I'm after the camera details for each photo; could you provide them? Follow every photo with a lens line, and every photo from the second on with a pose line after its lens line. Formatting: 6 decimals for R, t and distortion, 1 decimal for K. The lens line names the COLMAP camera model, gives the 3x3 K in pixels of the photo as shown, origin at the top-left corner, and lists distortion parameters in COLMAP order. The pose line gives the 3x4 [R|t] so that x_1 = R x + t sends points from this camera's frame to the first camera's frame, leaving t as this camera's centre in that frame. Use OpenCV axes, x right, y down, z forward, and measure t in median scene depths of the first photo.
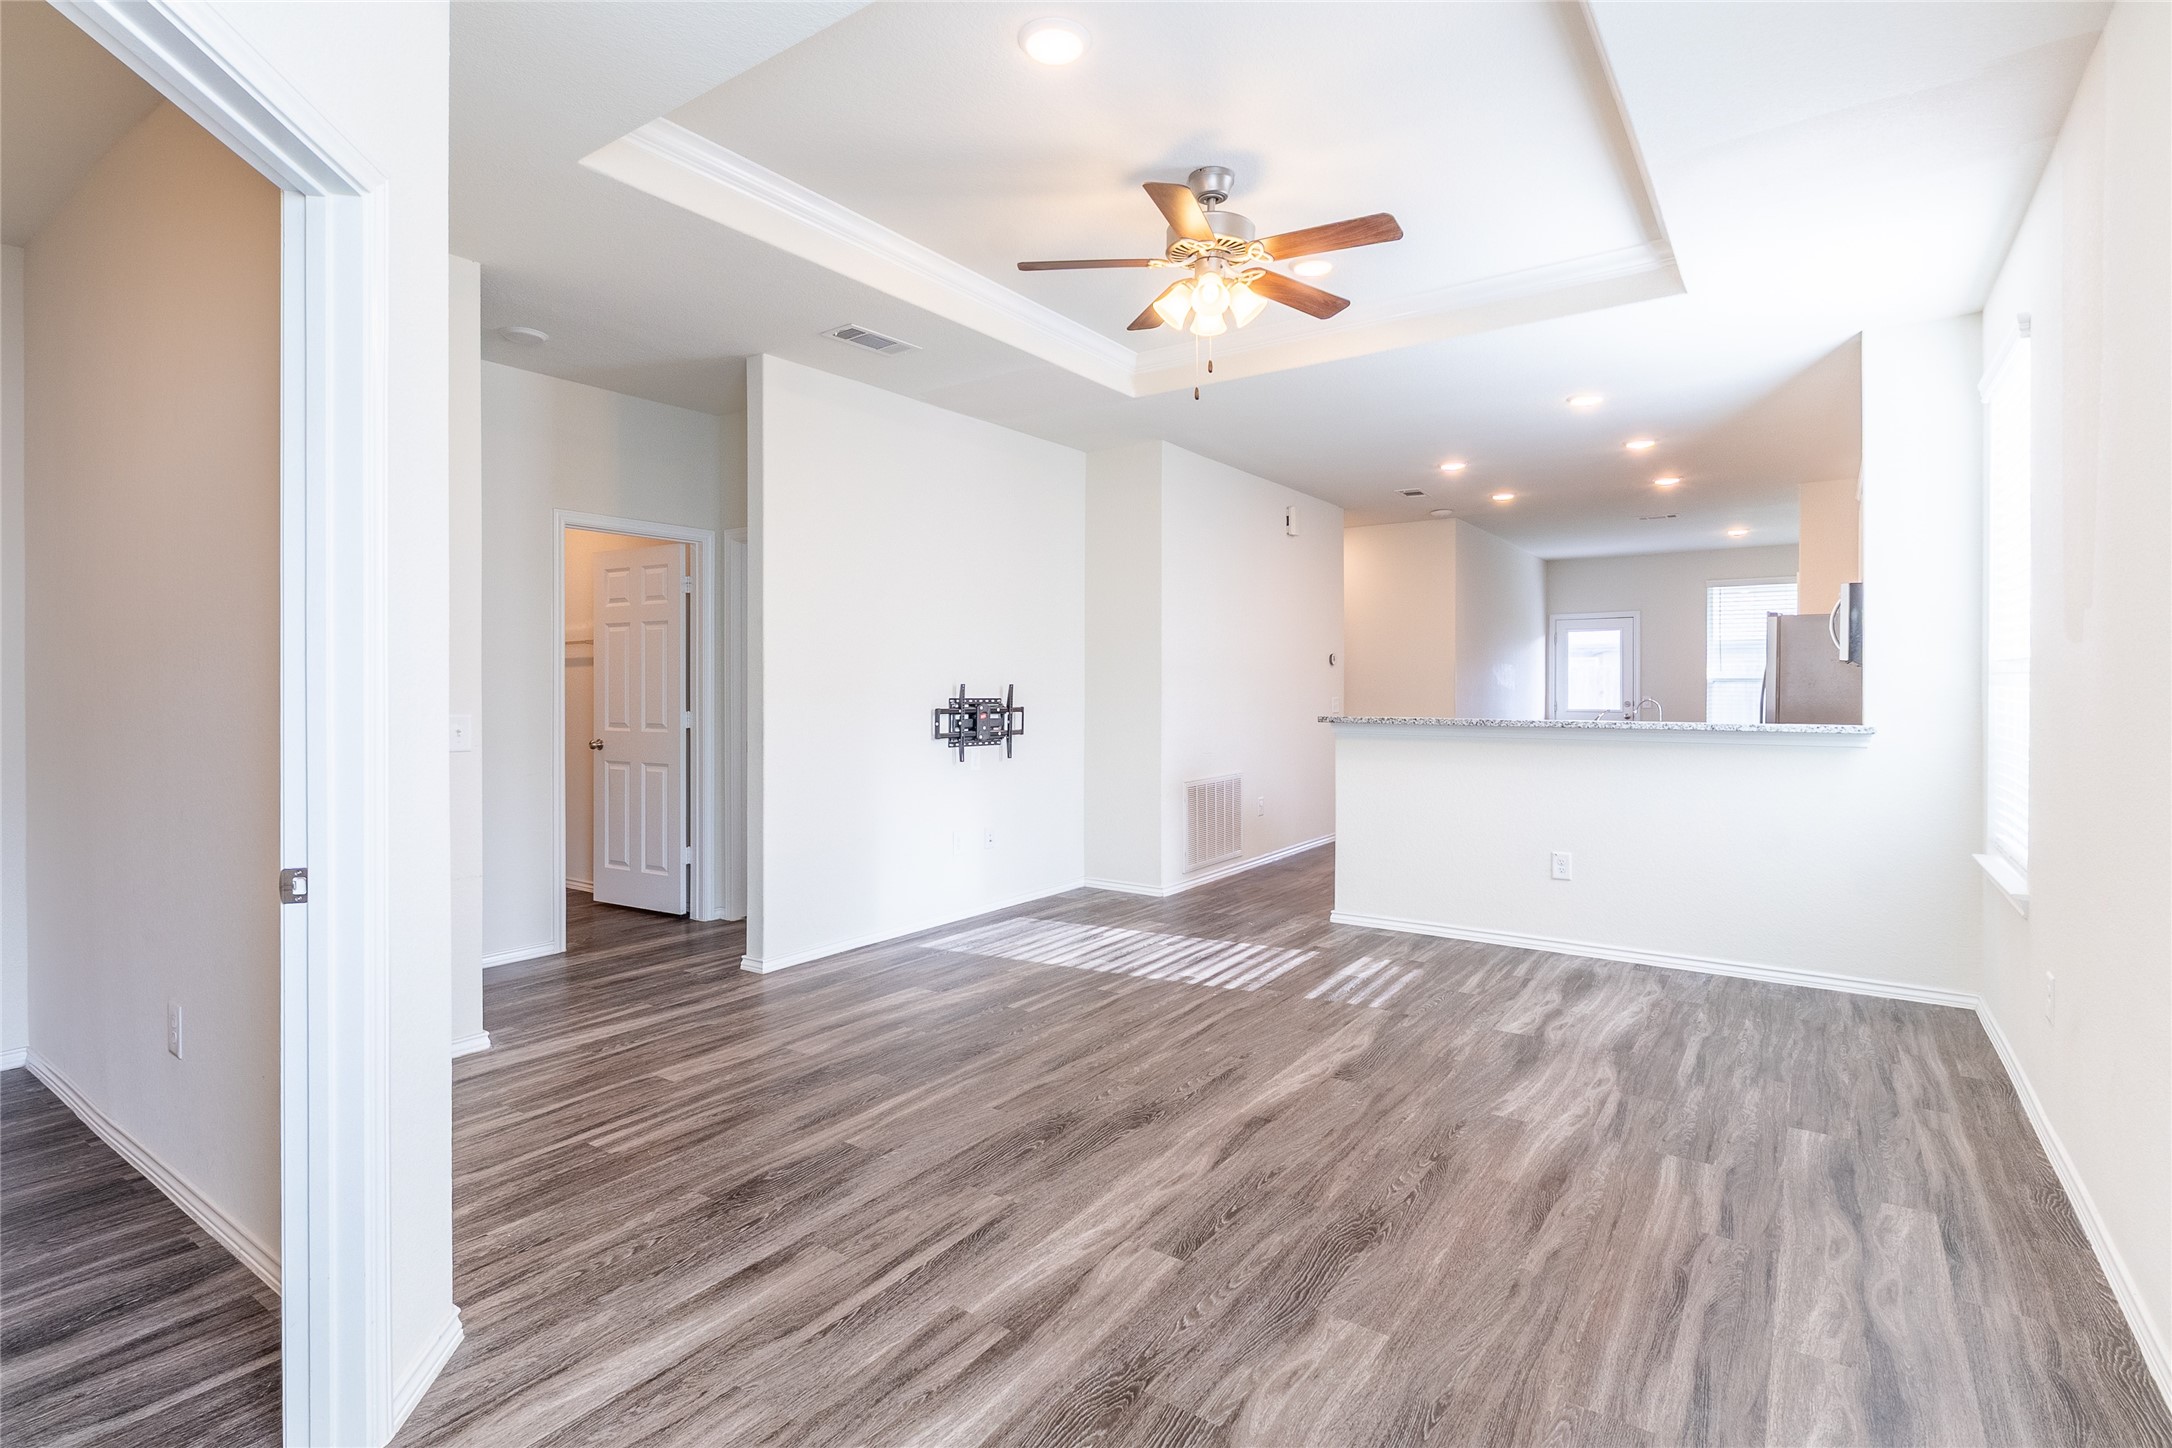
lens RADIAL K [[1064.0, 0, 1092.1], [0, 1064.0, 686.3], [0, 0, 1]] dist [-0.001117, 0.000061]
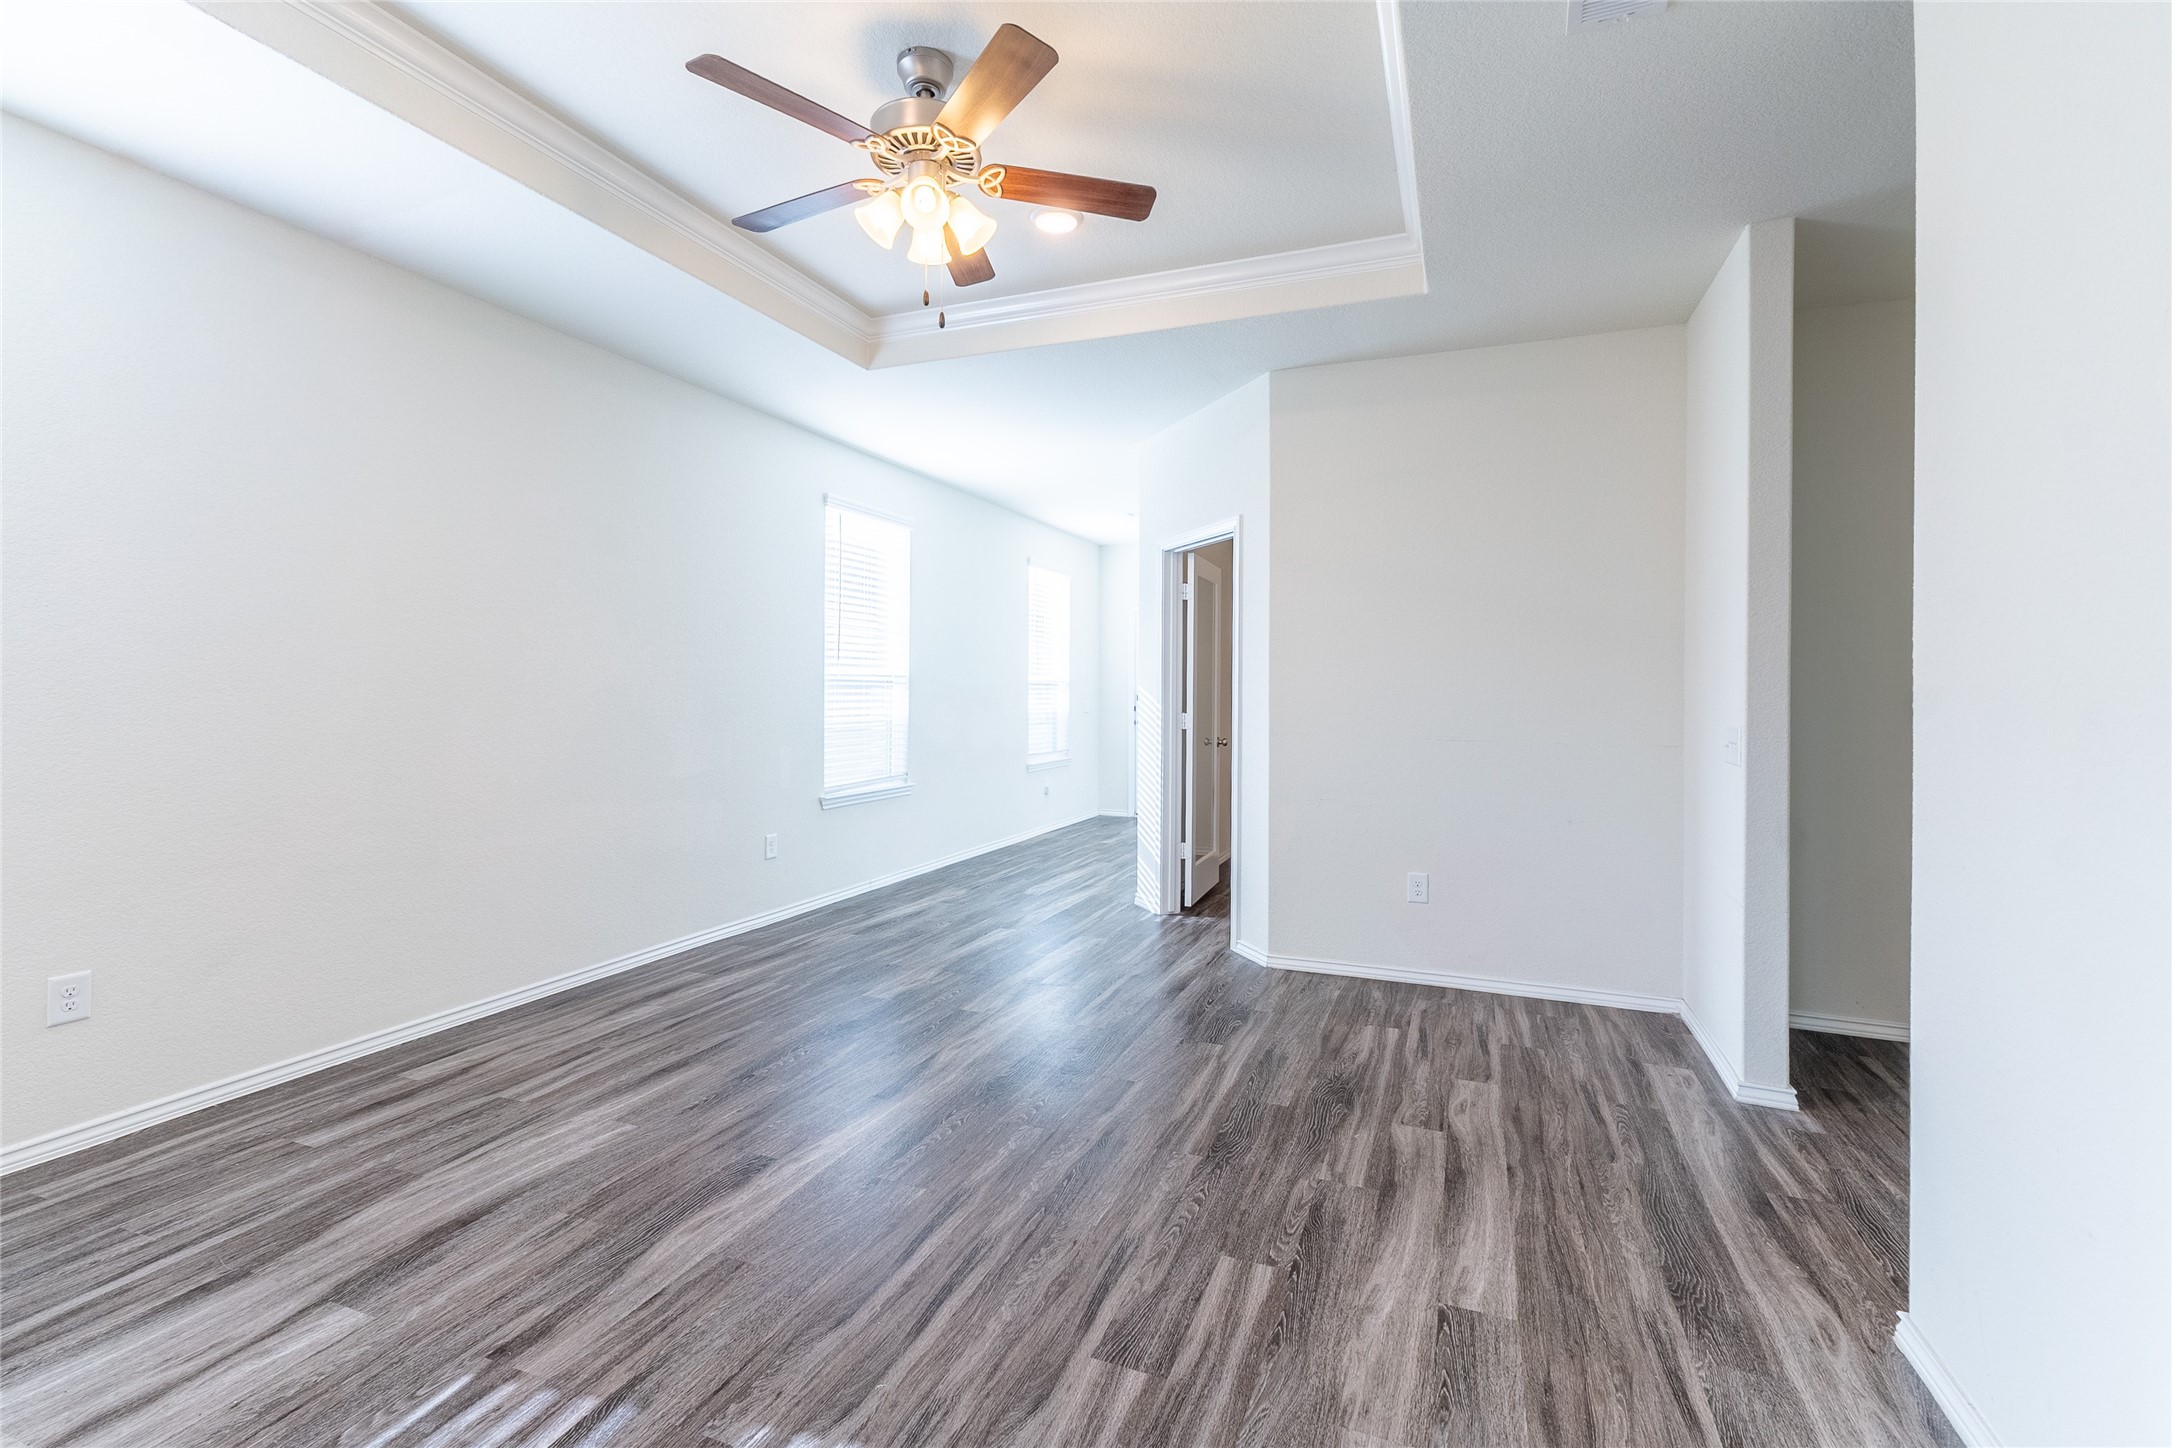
lens RADIAL K [[939.1, 0, 1096.4], [0, 939.1, 692.0], [0, 0, 1]] dist [0.010921, 0.000068]
pose [[-0.975079, -0.008284, -0.221703, 0.129709], [-0.008635, 0.999963, 0.000615, 0.000642], [0.221690, 0.002514, -0.975114, 1.557298]]
